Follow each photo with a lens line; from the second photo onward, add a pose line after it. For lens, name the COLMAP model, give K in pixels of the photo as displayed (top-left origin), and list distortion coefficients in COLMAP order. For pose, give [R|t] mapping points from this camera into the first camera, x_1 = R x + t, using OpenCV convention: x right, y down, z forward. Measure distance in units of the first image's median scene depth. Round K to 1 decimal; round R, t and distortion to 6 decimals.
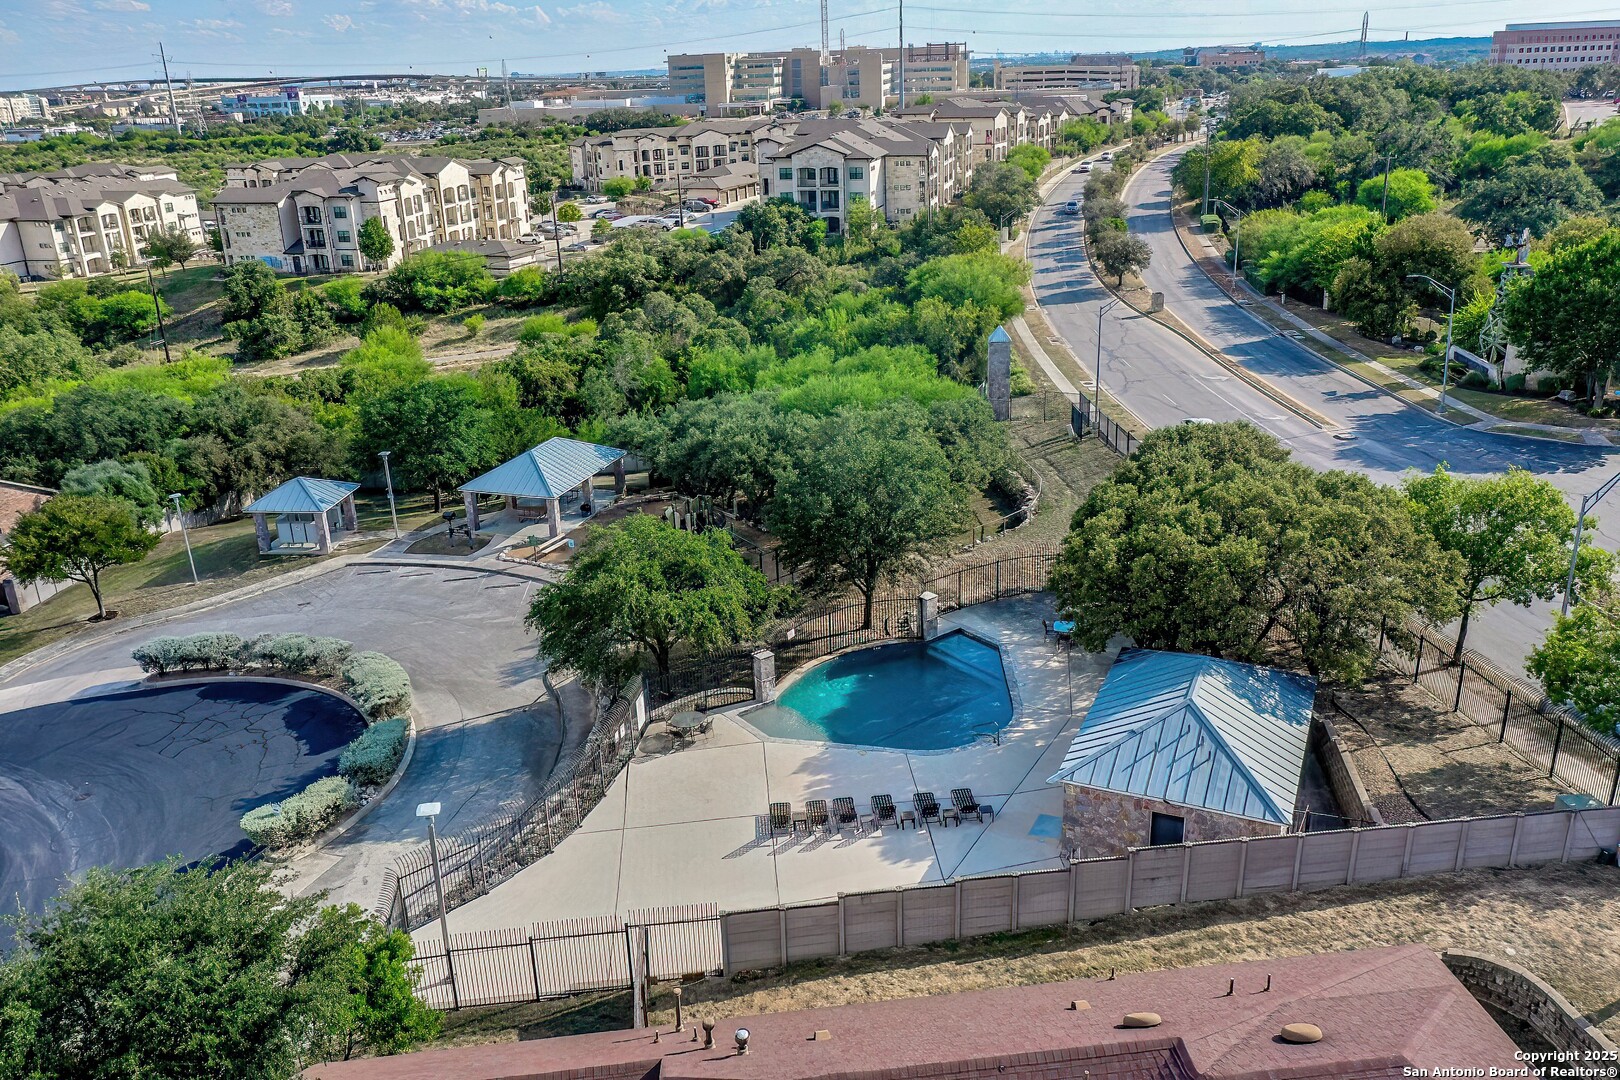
lens RADIAL K [[1279.7, 0, 809.9], [0, 1279.7, 540.0], [0, 0, 1]] dist [0.013059, -0.016187]
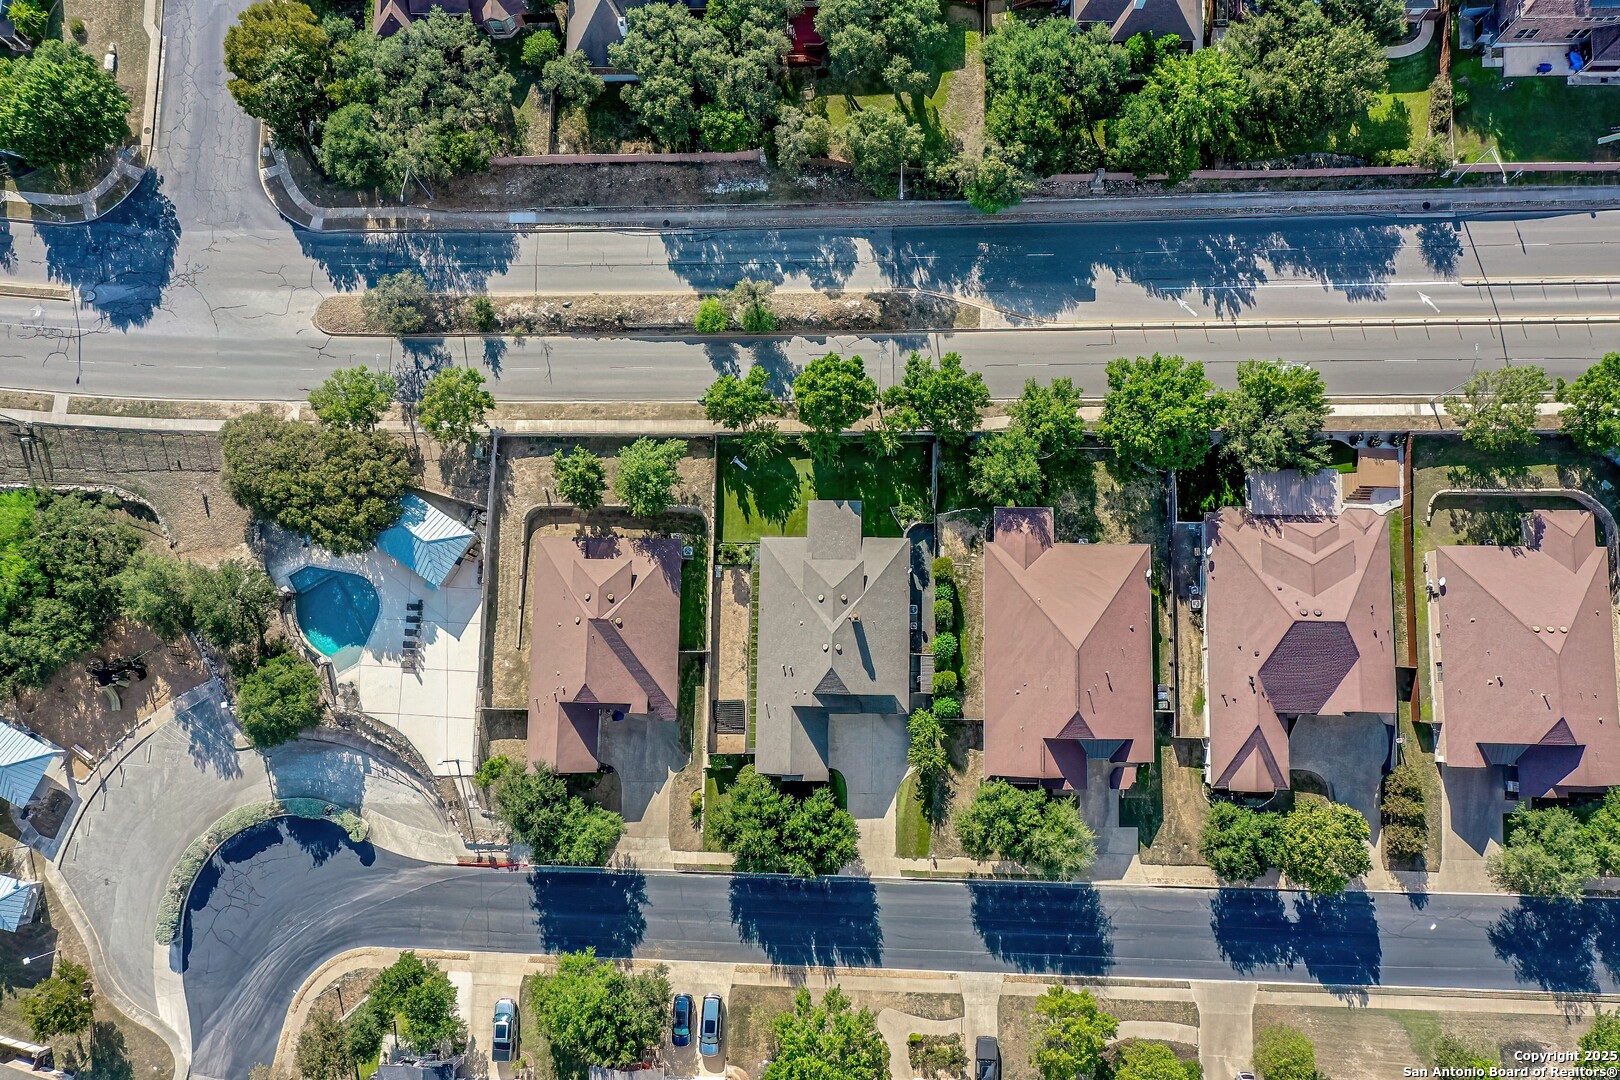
lens RADIAL K [[1279.7, 0, 811.5], [0, 1279.7, 549.6], [0, 0, 1]] dist [0.013059, -0.016187]
pose [[0.140299, -0.977922, 0.154873, -0.089586], [0.370997, 0.196948, 0.907509, -2.247455], [-0.917975, -0.069865, 0.390437, -1.098381]]
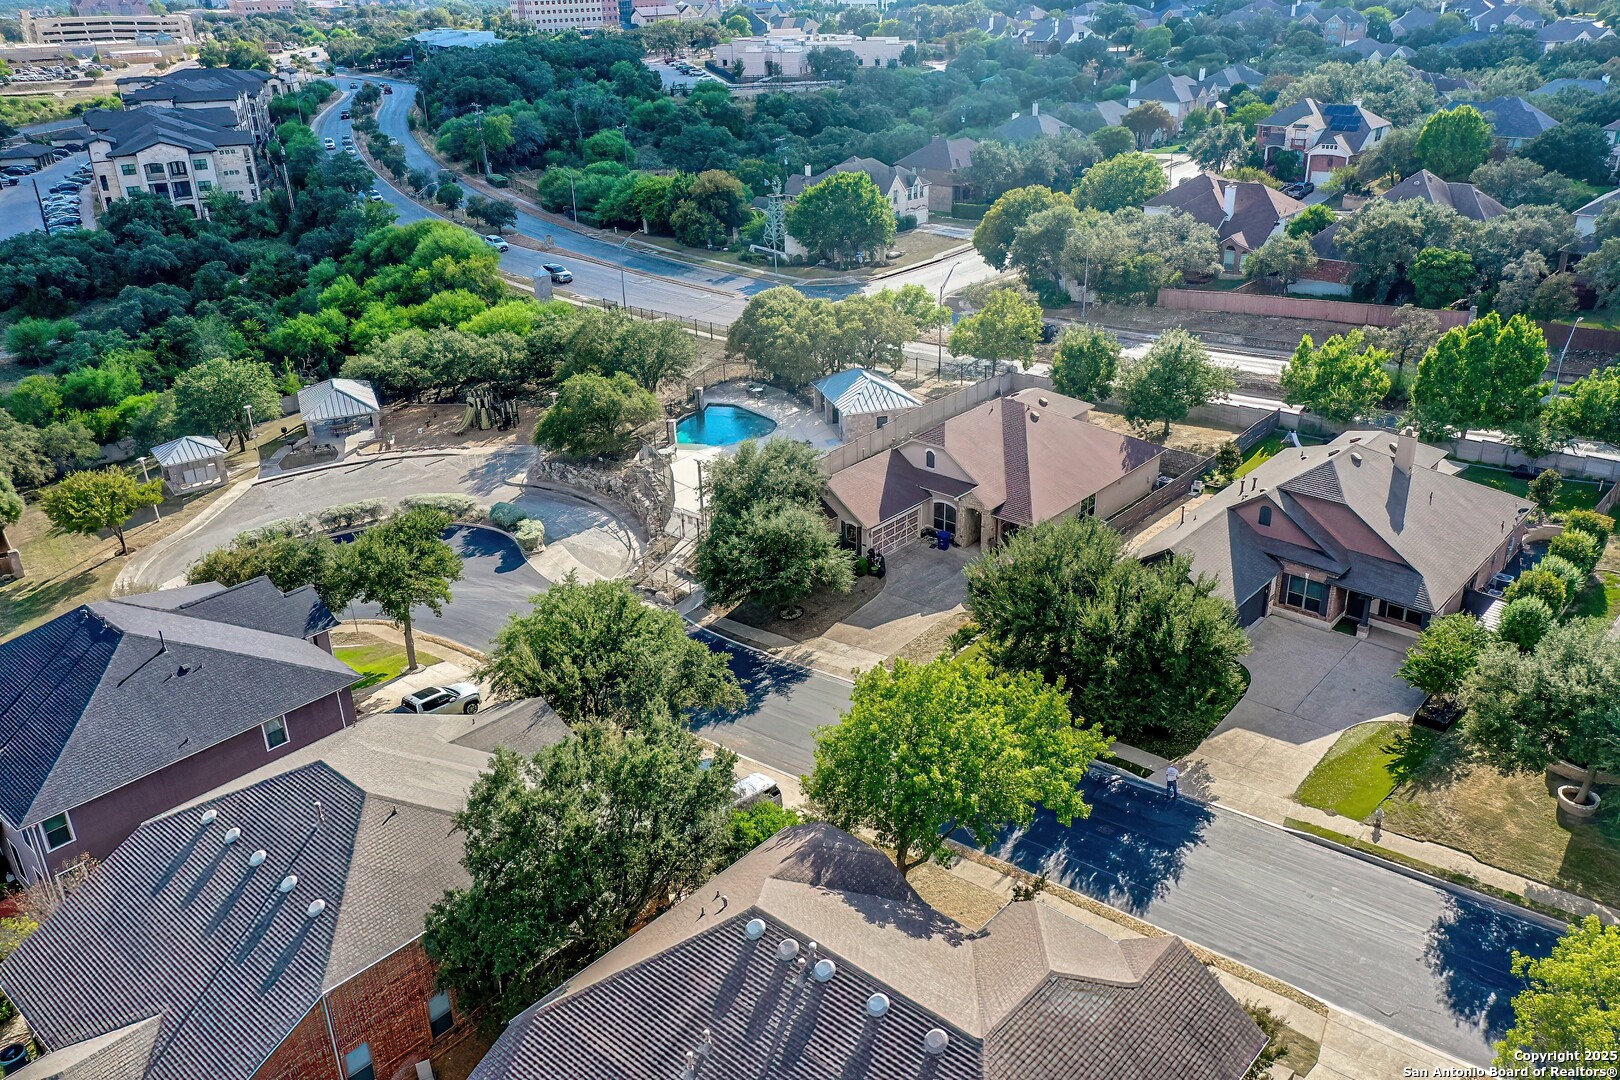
lens RADIAL K [[1279.7, 0, 815.3], [0, 1279.7, 544.4], [0, 0, 1]] dist [0.013059, -0.016187]
pose [[0.748849, -0.265532, 0.607222, -1.340559], [0.233191, 0.963207, 0.133621, 0.066076], [-0.620361, 0.041537, 0.783216, -0.900960]]
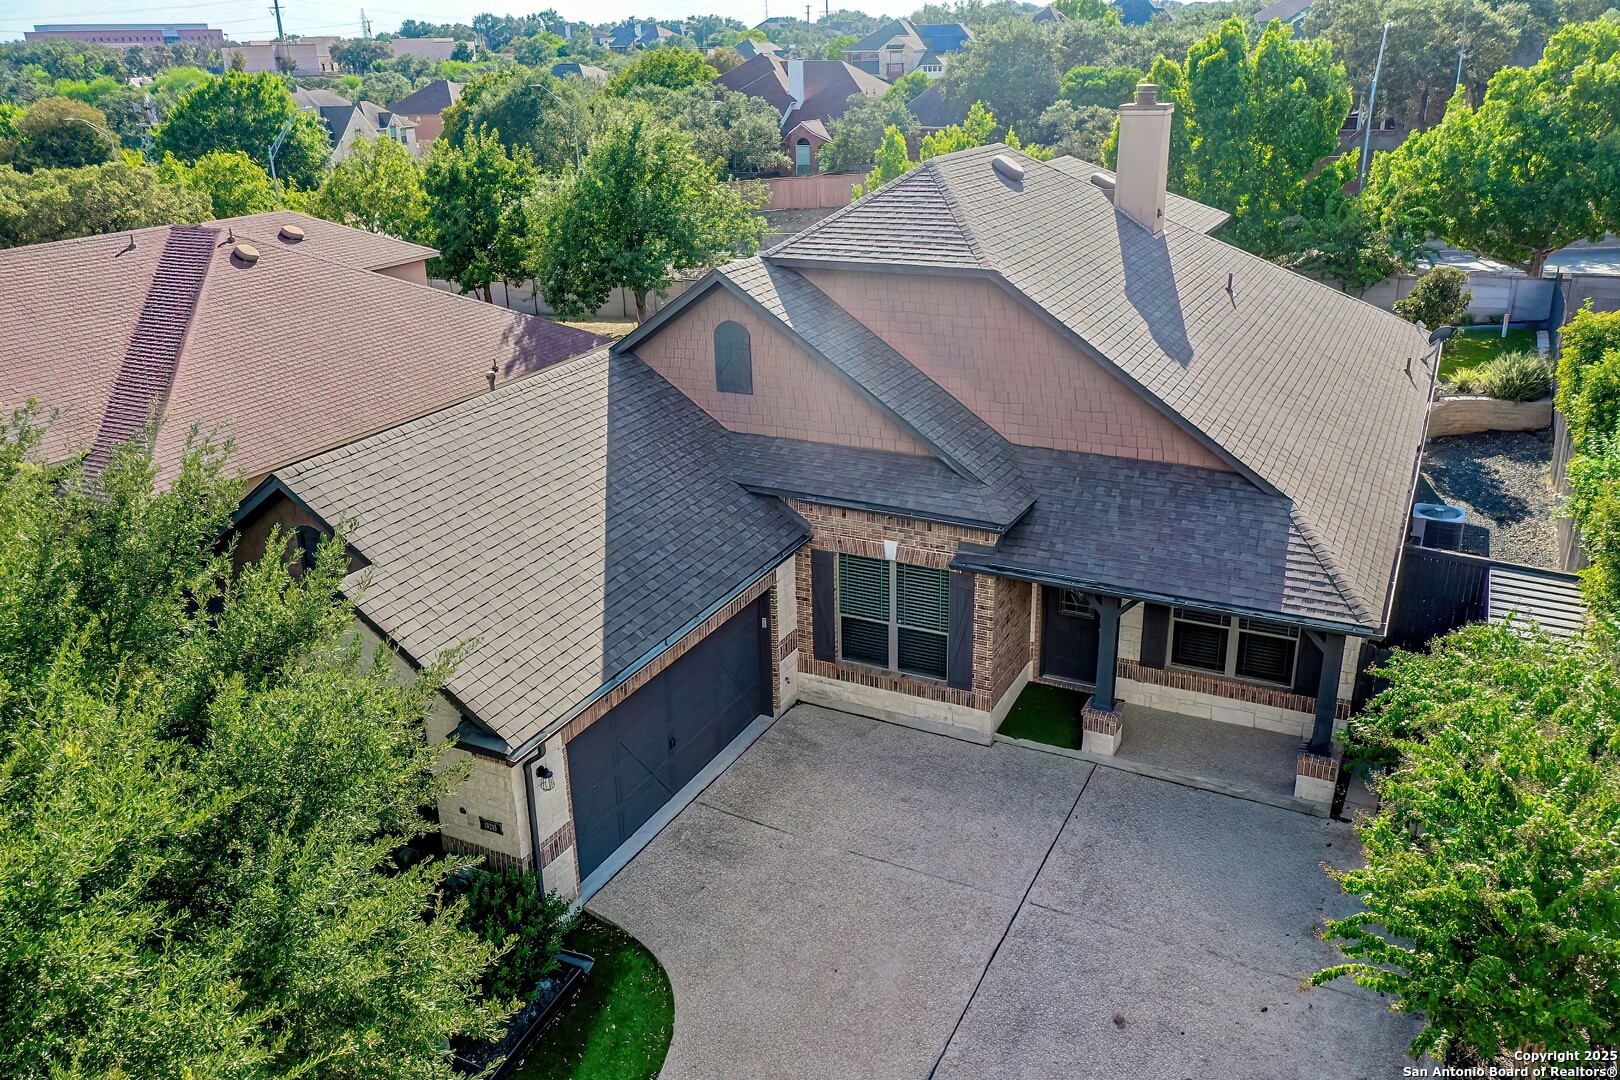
lens RADIAL K [[1279.7, 0, 814.3], [0, 1279.7, 535.6], [0, 0, 1]] dist [0.013059, -0.016187]
pose [[0.551244, -0.282657, 0.785006, -0.330032], [0.299349, 0.945227, 0.130140, 0.375126], [-0.778794, 0.163252, 0.605664, -0.304035]]
